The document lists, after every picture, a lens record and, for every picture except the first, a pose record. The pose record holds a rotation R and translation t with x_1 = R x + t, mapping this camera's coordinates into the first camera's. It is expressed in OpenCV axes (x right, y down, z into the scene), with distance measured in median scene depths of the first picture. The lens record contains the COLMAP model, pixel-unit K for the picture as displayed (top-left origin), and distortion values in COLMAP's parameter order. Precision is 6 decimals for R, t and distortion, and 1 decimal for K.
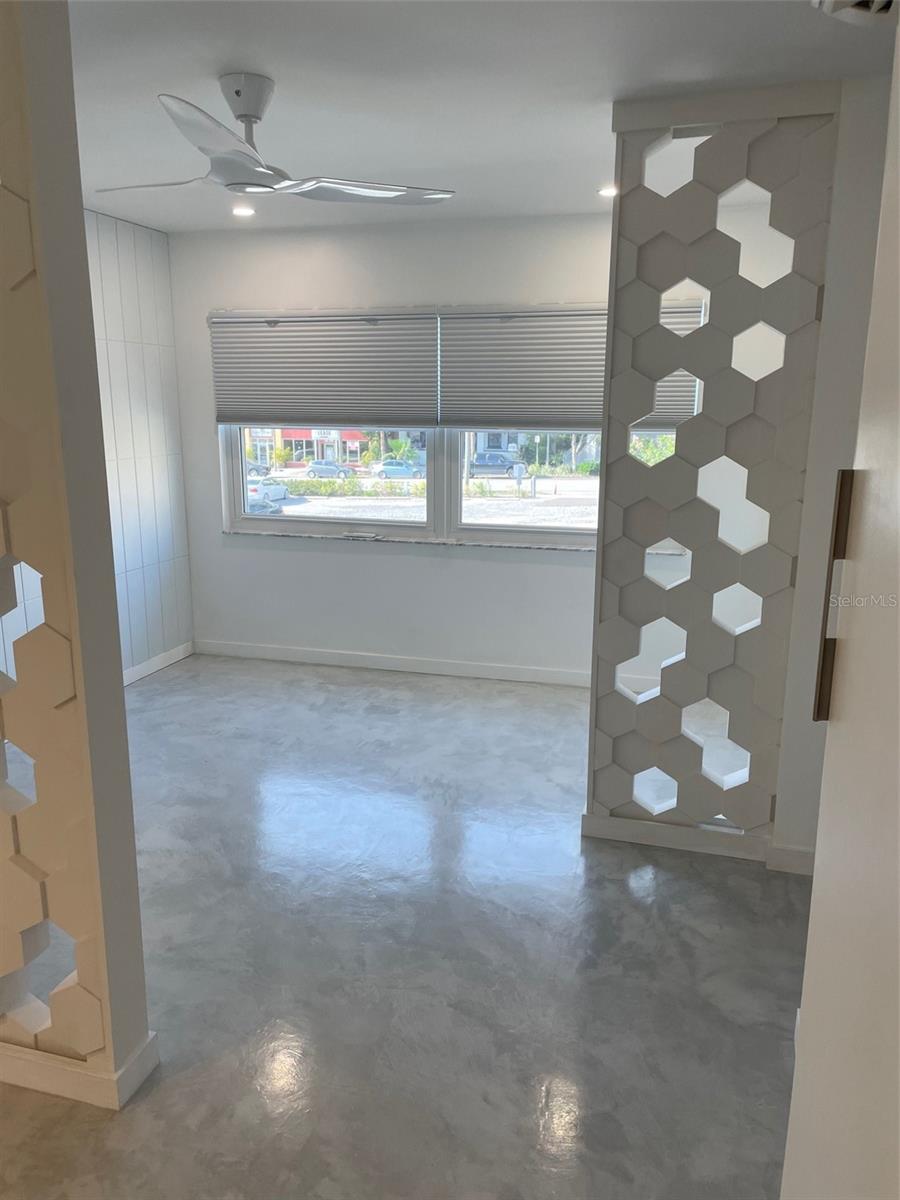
lens RADIAL K [[905.9, 0, 445.1], [0, 905.9, 605.7], [0, 0, 1]] dist [0.040452, -0.060487]
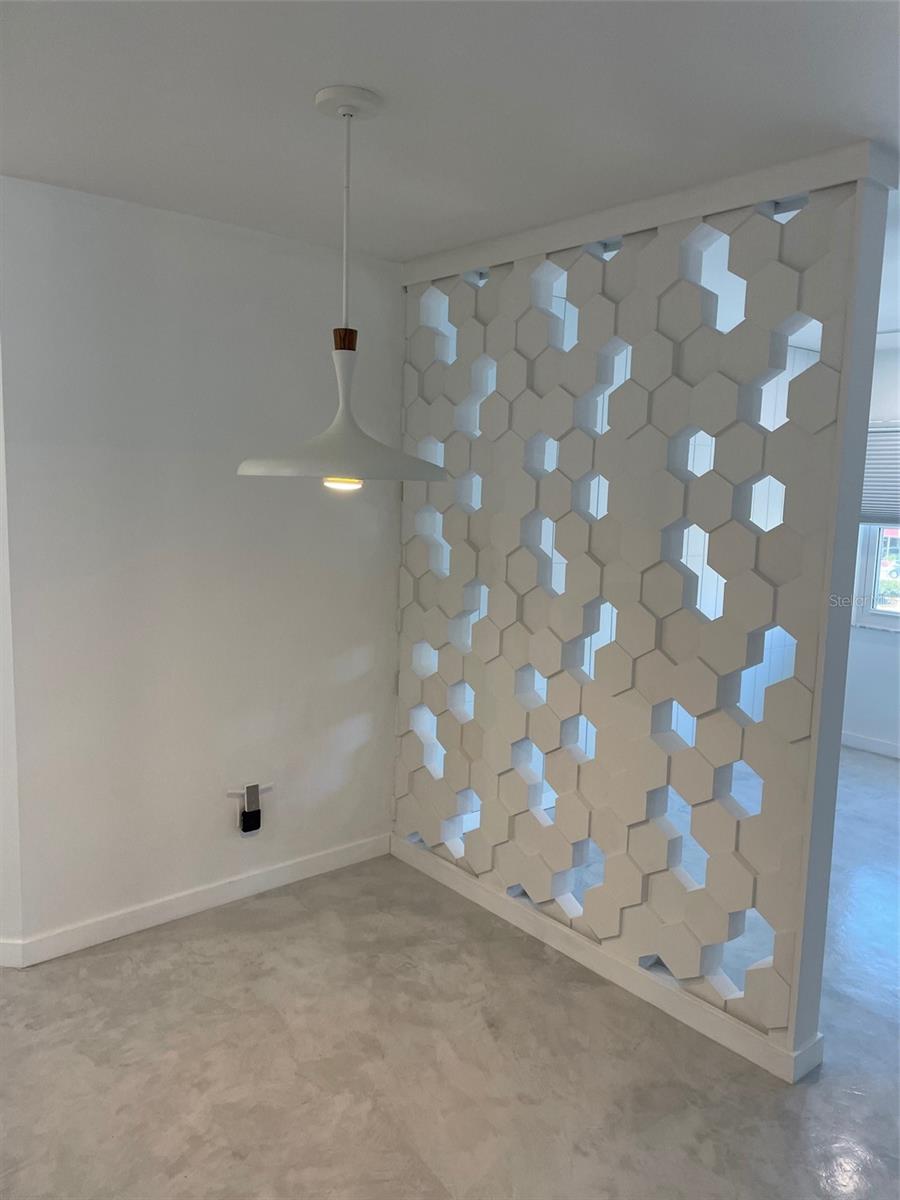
lens RADIAL K [[905.9, 0, 460.3], [0, 905.9, 592.3], [0, 0, 1]] dist [0.040452, -0.060487]
pose [[0.830666, 0.090384, -0.549386, -0.115645], [-0.150799, 0.986377, -0.065729, 0.052716], [0.535961, 0.137446, 0.832980, -0.335328]]
